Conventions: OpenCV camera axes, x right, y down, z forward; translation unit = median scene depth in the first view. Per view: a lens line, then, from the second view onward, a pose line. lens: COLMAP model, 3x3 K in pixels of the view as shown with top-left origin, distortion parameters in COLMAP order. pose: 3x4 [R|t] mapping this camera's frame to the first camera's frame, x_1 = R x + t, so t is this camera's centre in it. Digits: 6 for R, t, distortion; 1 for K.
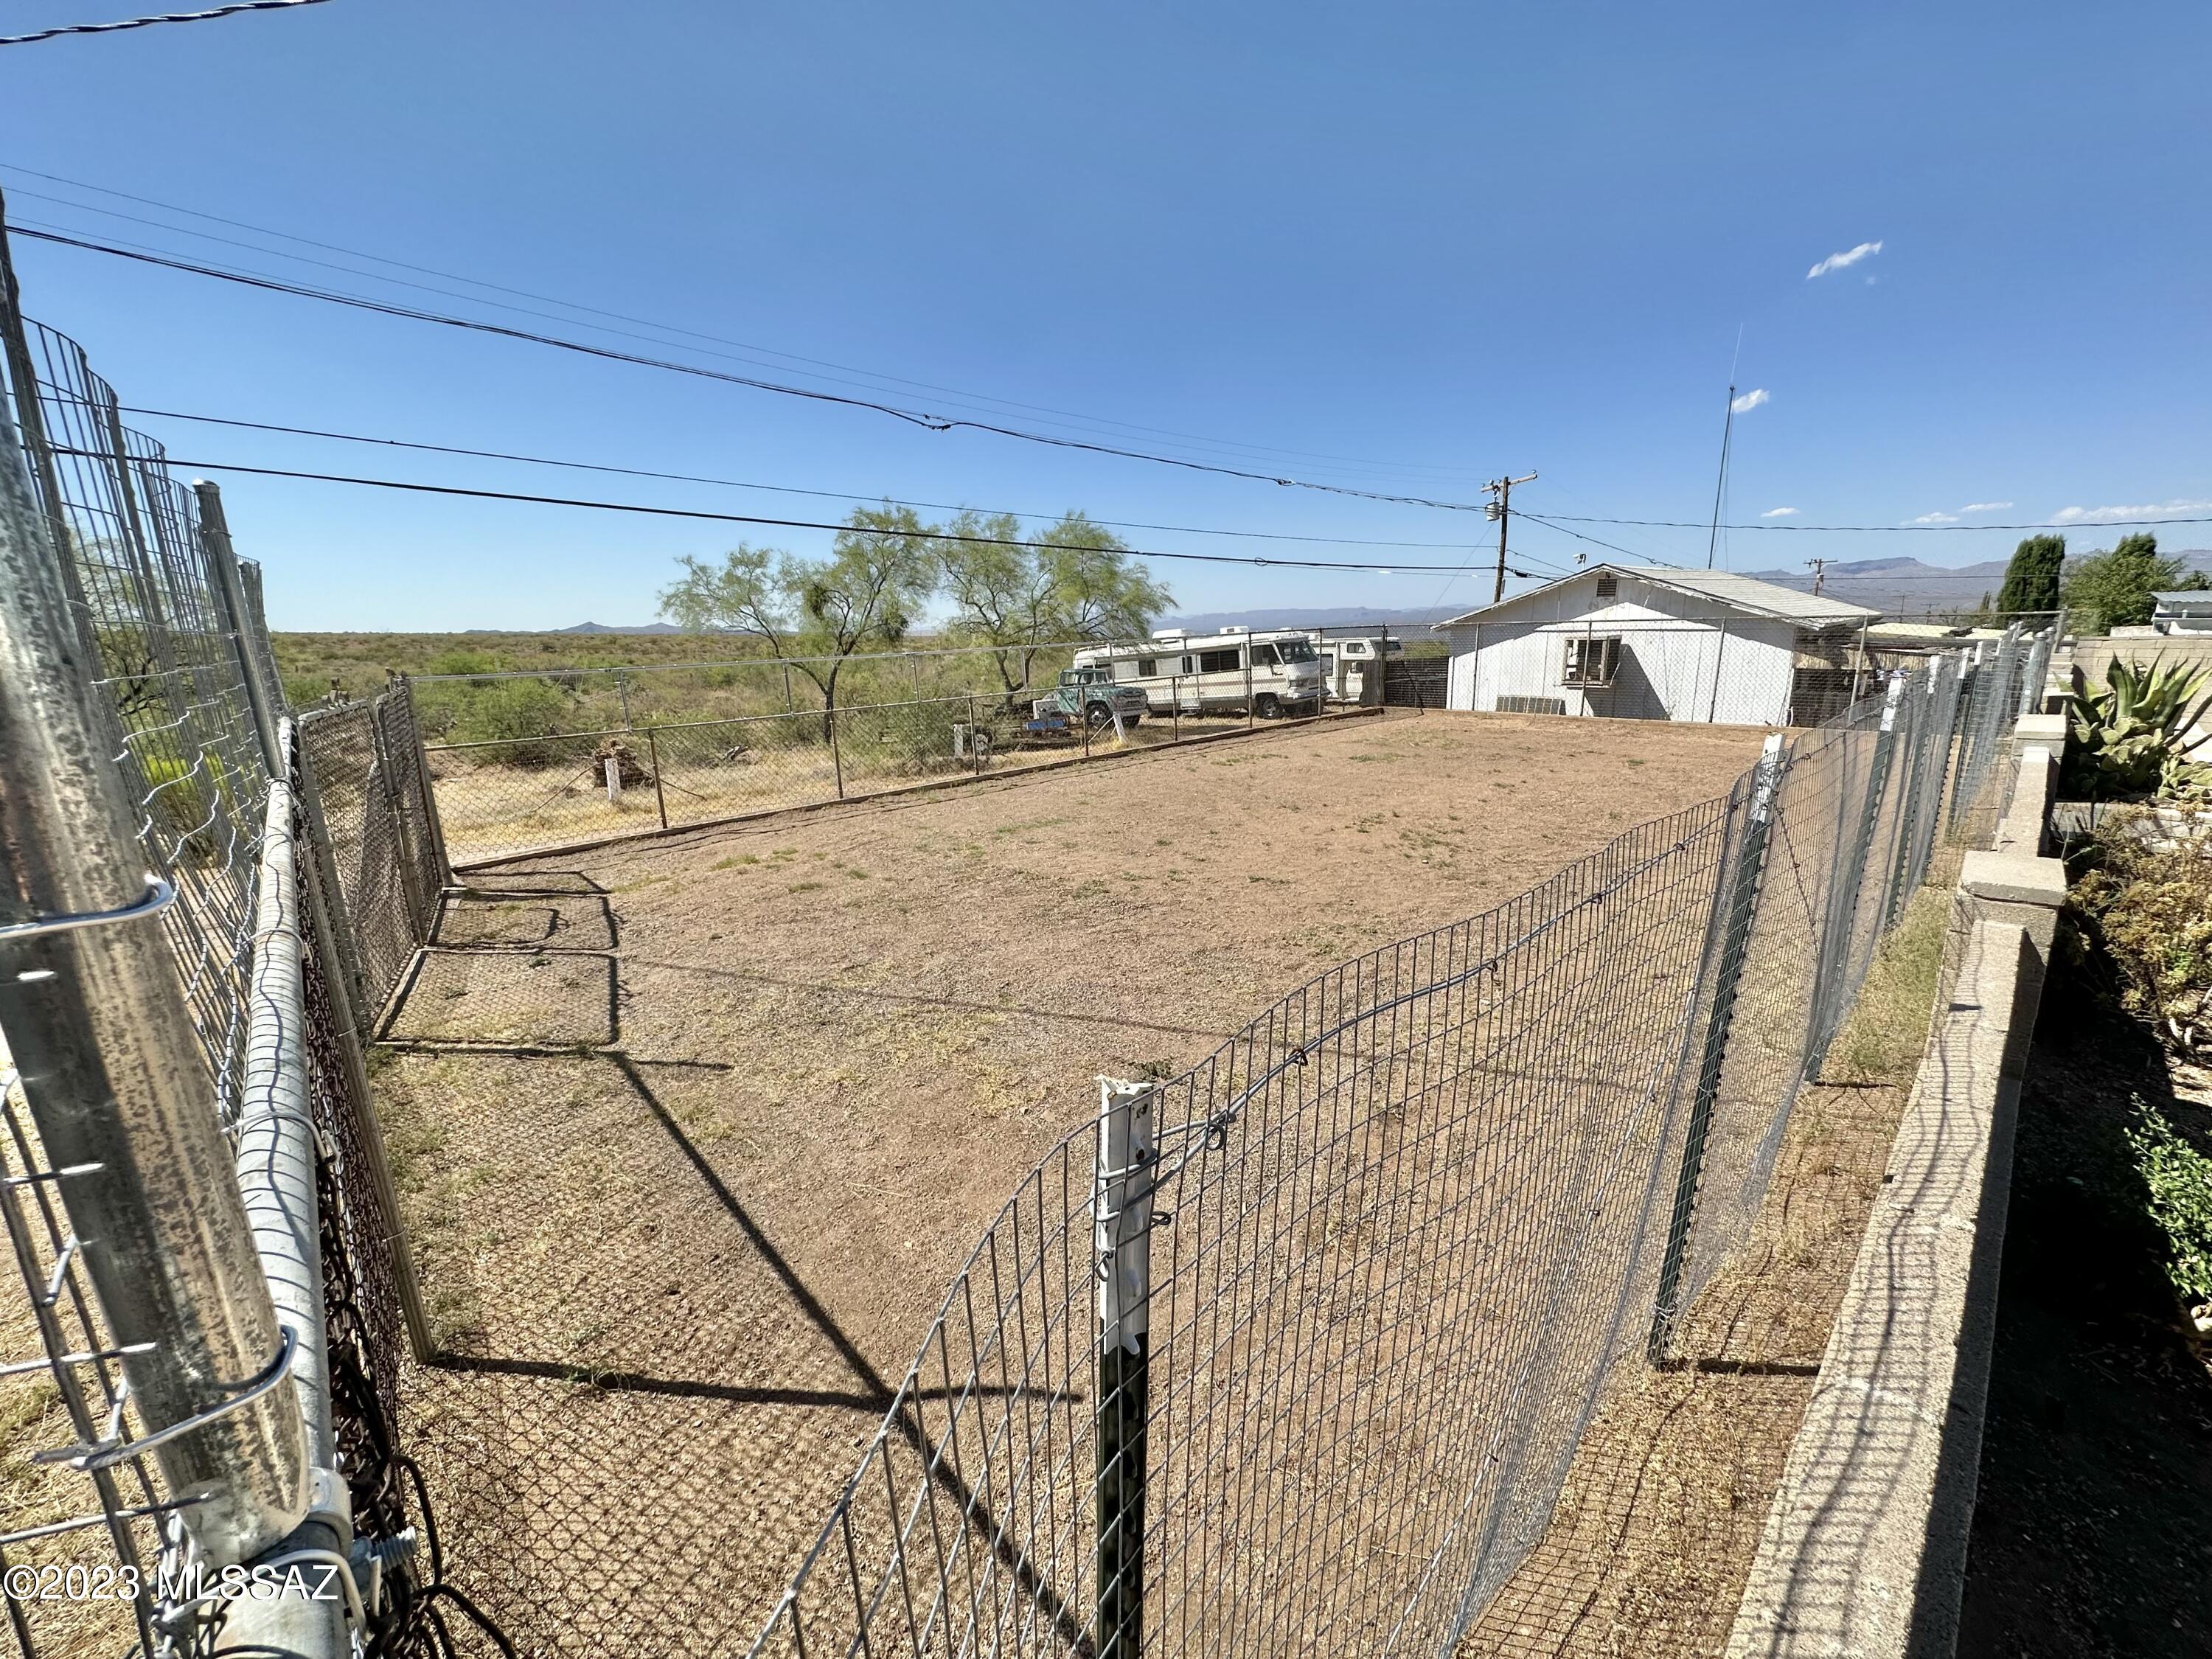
lens RADIAL K [[884.1, 0, 1106.0], [0, 884.1, 829.5], [0, 0, 1]] dist [-0.001722, 0.000066]
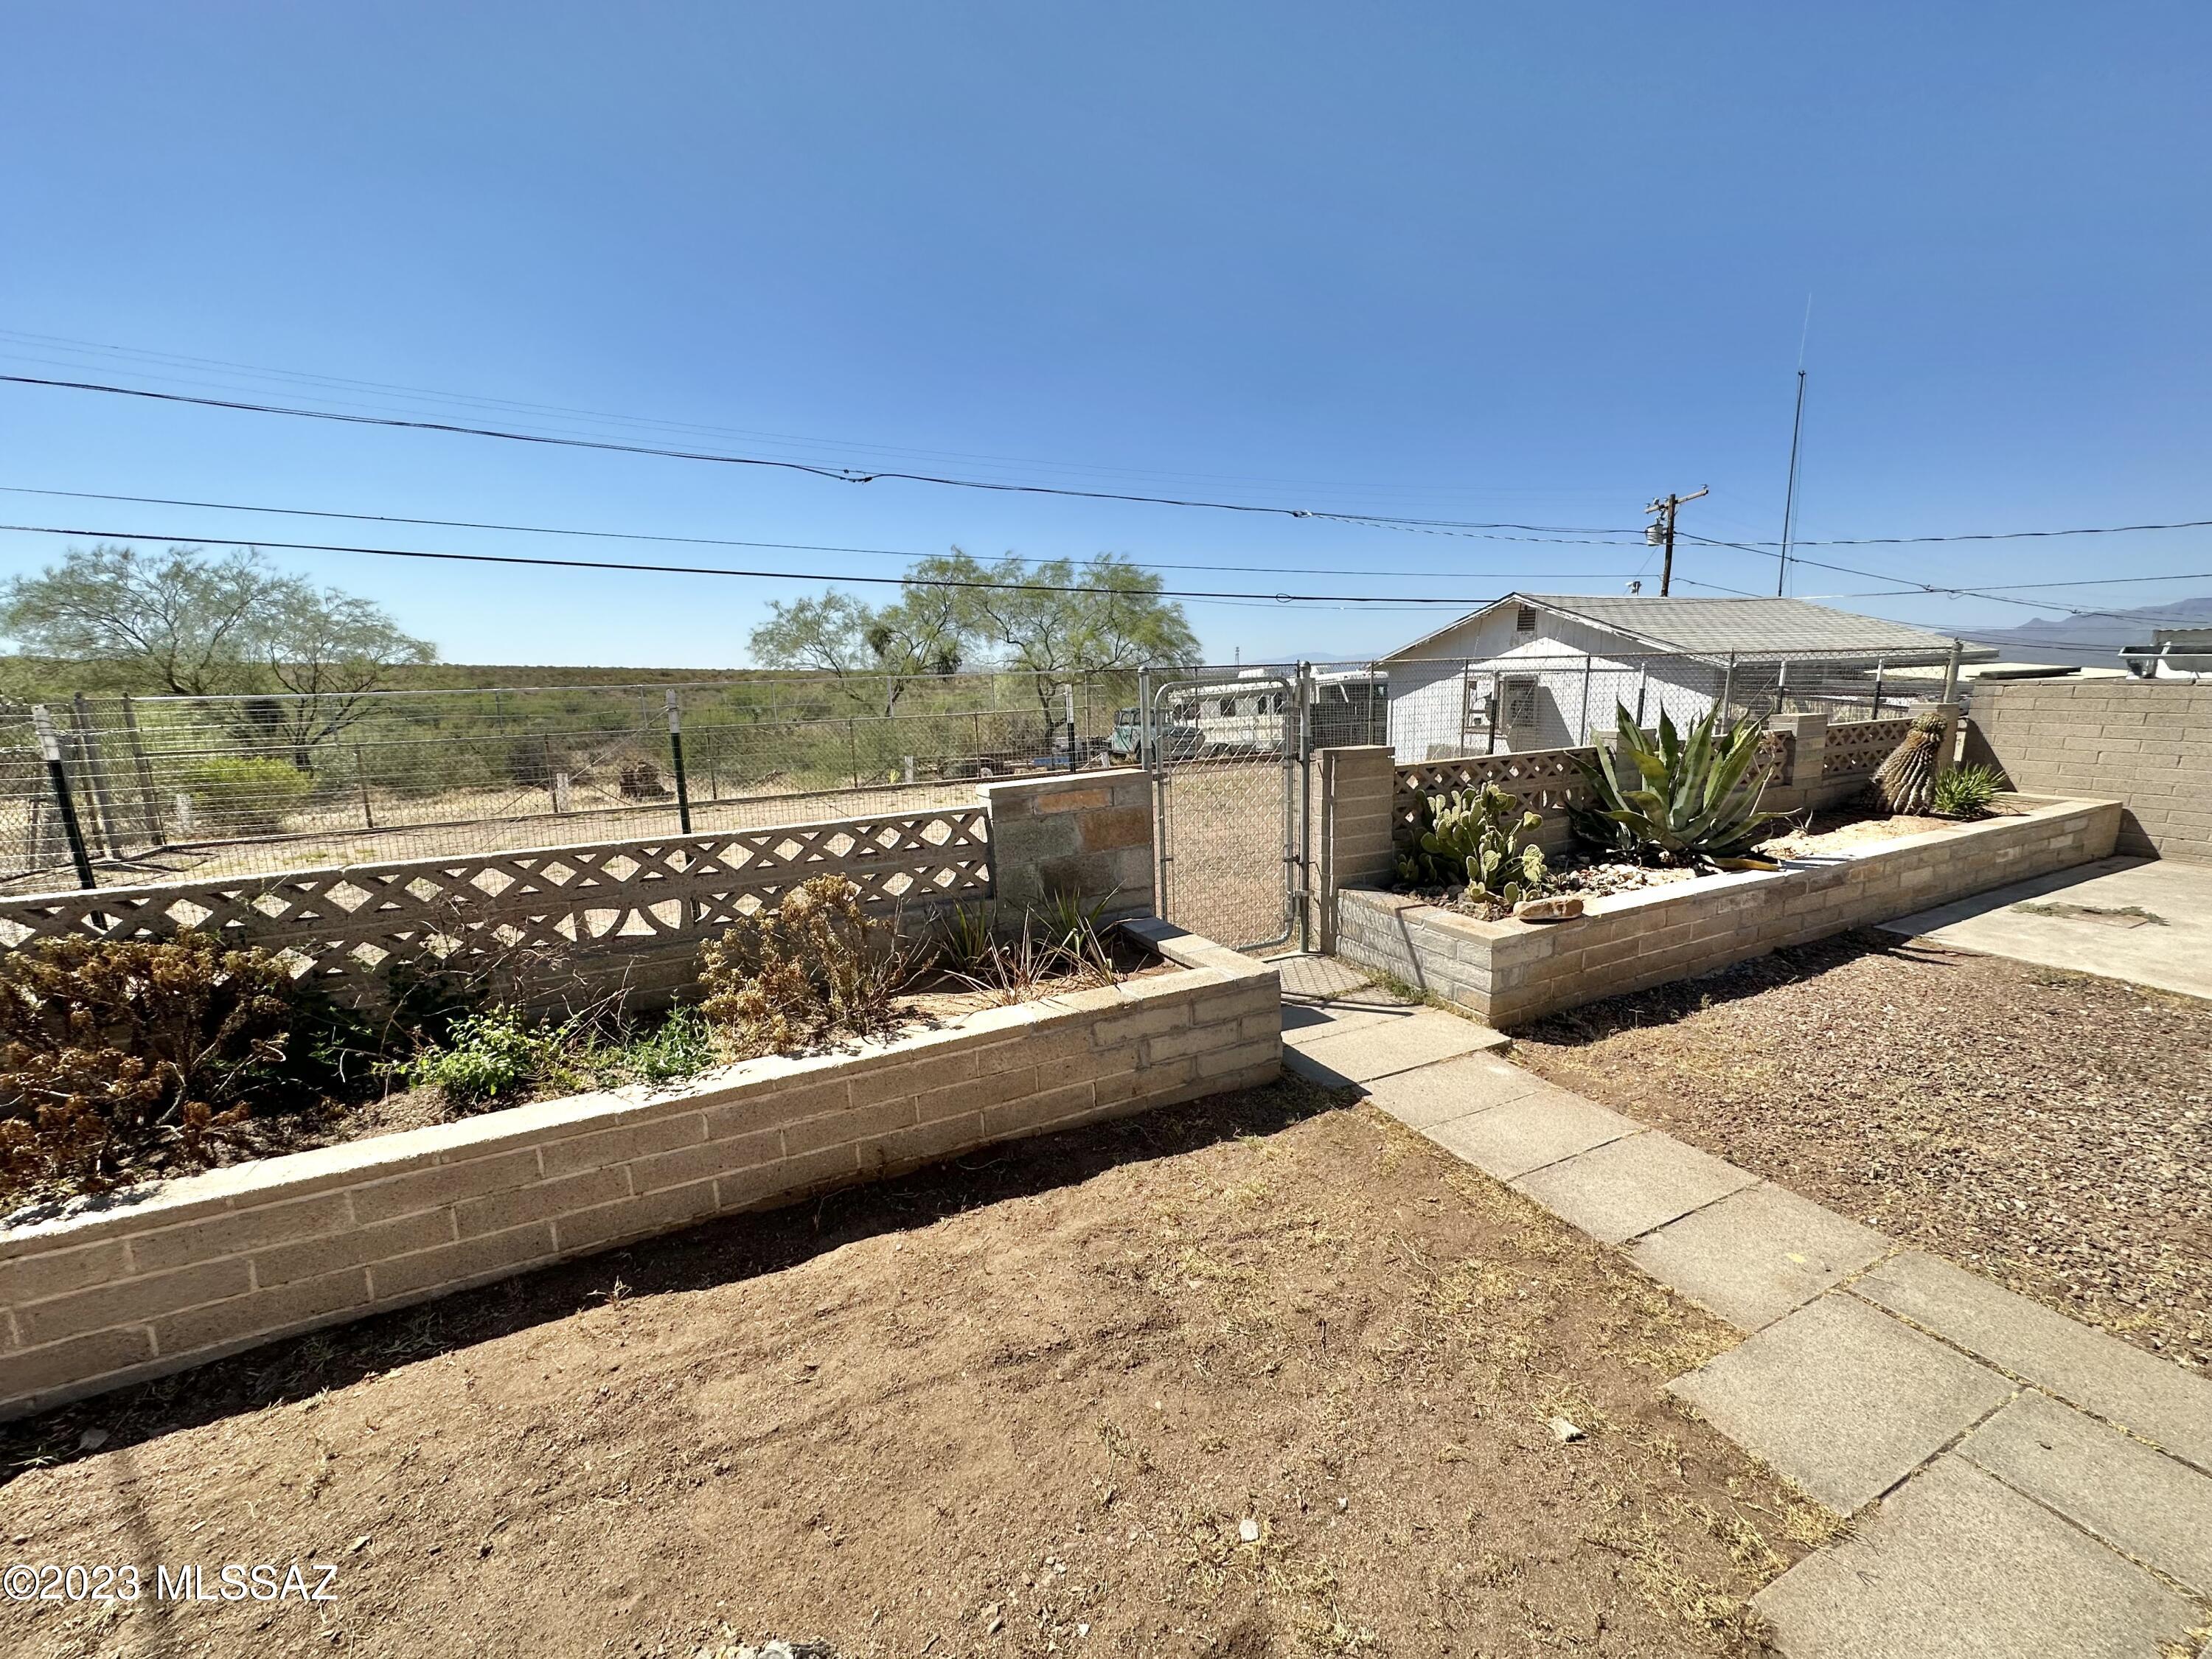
lens RADIAL K [[884.1, 0, 1106.0], [0, 884.1, 829.5], [0, 0, 1]] dist [-0.001722, 0.000066]
pose [[0.951325, 0.061663, -0.301957, 0.287297], [-0.074540, 0.996727, -0.031298, -0.010007], [0.299038, 0.052282, 0.952808, 0.049697]]
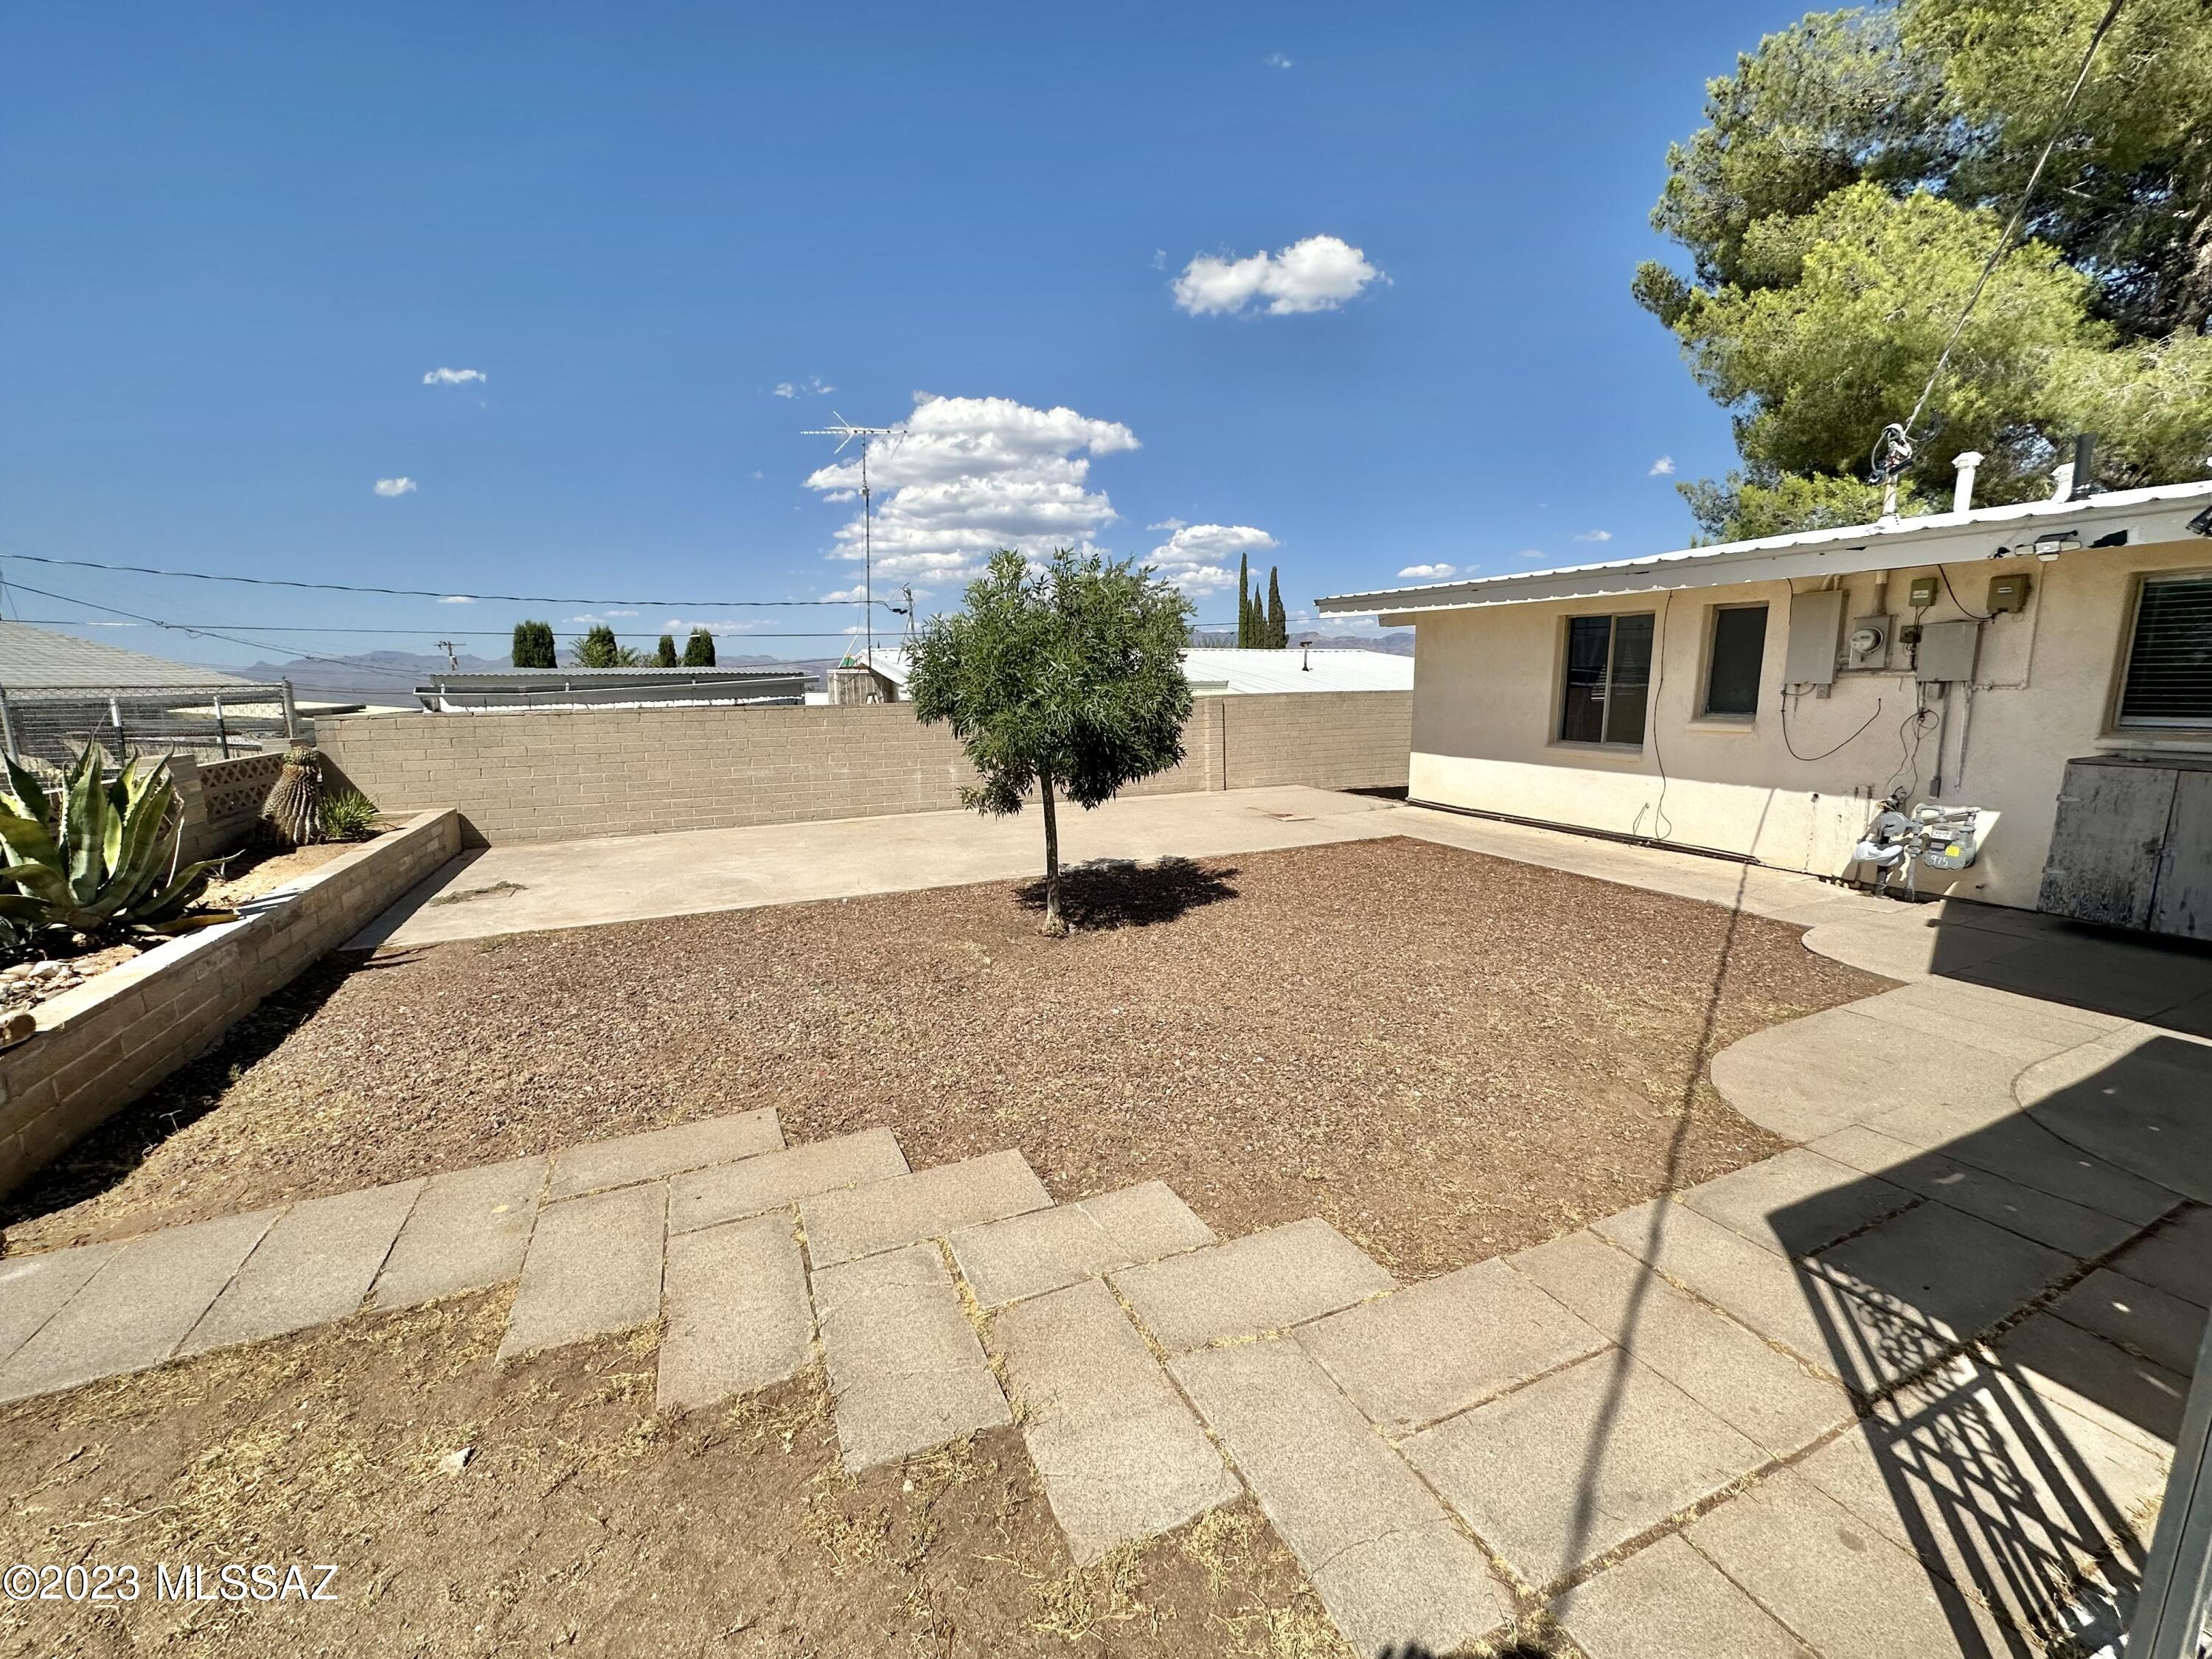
lens RADIAL K [[884.1, 0, 1106.0], [0, 884.1, 829.5], [0, 0, 1]] dist [-0.001722, 0.000066]
pose [[0.318119, -0.132772, 0.938707, 0.255899], [0.217803, 0.973896, 0.063938, -0.008728], [-0.922693, 0.184114, 0.338733, 0.050445]]
